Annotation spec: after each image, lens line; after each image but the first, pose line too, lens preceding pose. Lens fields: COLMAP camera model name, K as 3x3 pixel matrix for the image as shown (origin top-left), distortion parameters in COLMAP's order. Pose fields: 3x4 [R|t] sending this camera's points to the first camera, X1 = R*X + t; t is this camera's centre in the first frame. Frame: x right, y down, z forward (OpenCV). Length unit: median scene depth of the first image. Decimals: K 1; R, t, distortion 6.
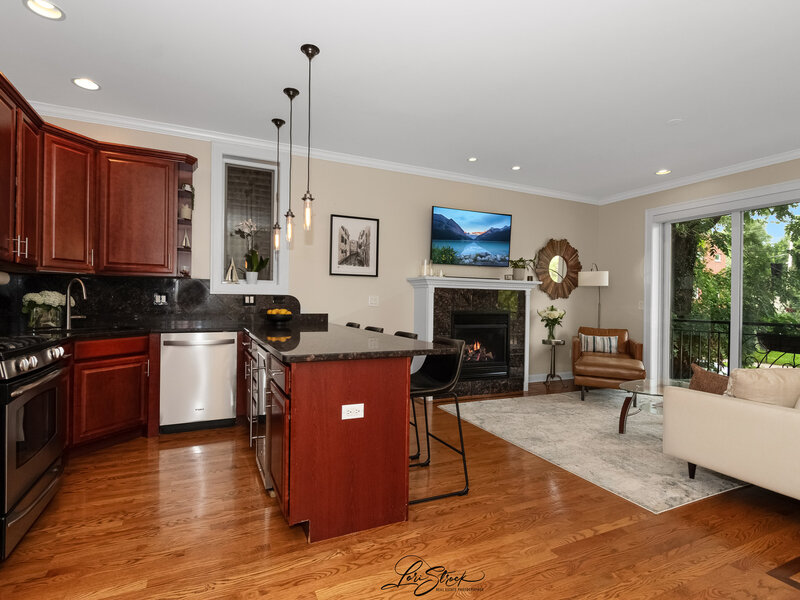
lens RADIAL K [[402.7, 0, 393.9], [0, 402.7, 301.7], [0, 0, 1]] dist [0.002420, 0.001238]
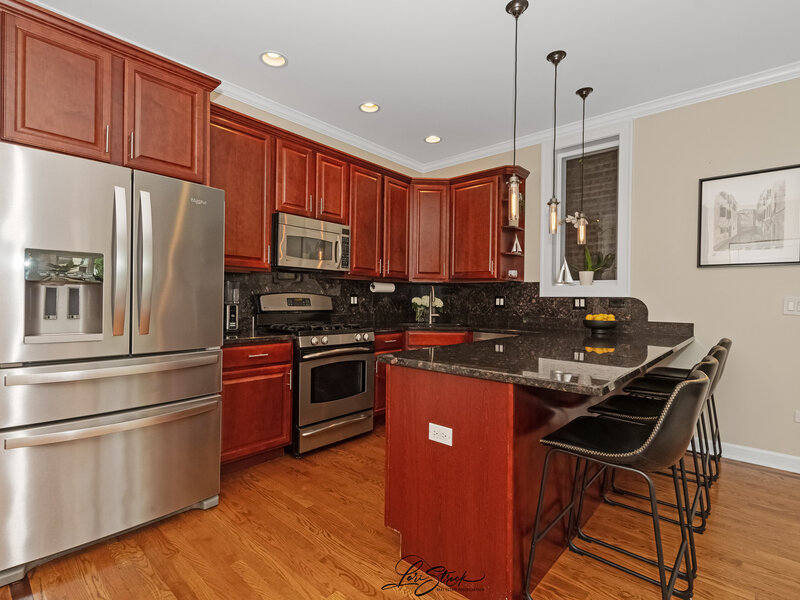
lens RADIAL K [[402.7, 0, 398.9], [0, 402.7, 302.9], [0, 0, 1]] dist [0.002420, 0.001238]
pose [[0.395261, 0.001588, -0.918568, 0.291884], [-0.012310, 0.999918, -0.003569, 0.002986], [0.918486, 0.012718, 0.395248, 0.275564]]
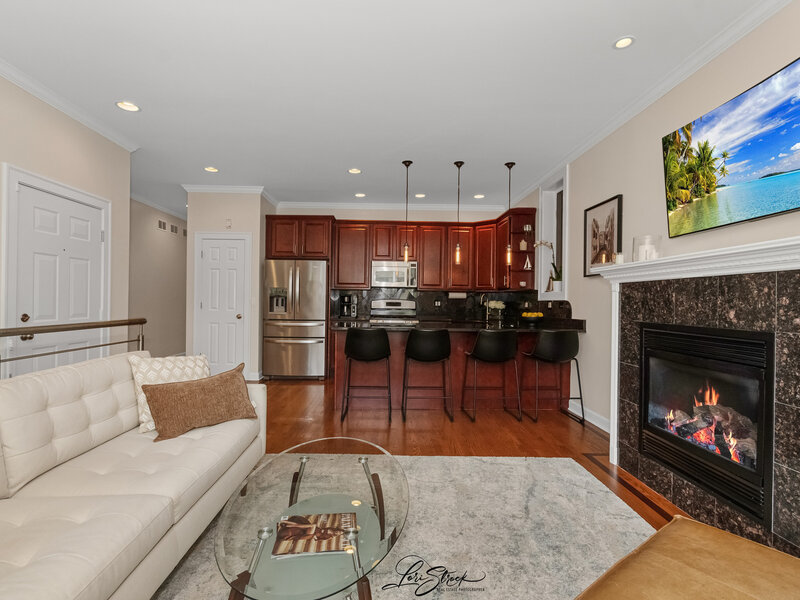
lens RADIAL K [[402.7, 0, 397.9], [0, 402.7, 302.6], [0, 0, 1]] dist [0.002420, 0.001238]
pose [[-0.387918, -0.017557, -0.921527, 0.888653], [-0.022513, 0.999701, -0.009569, 0.009560], [0.921419, 0.017035, -0.388197, 1.027660]]
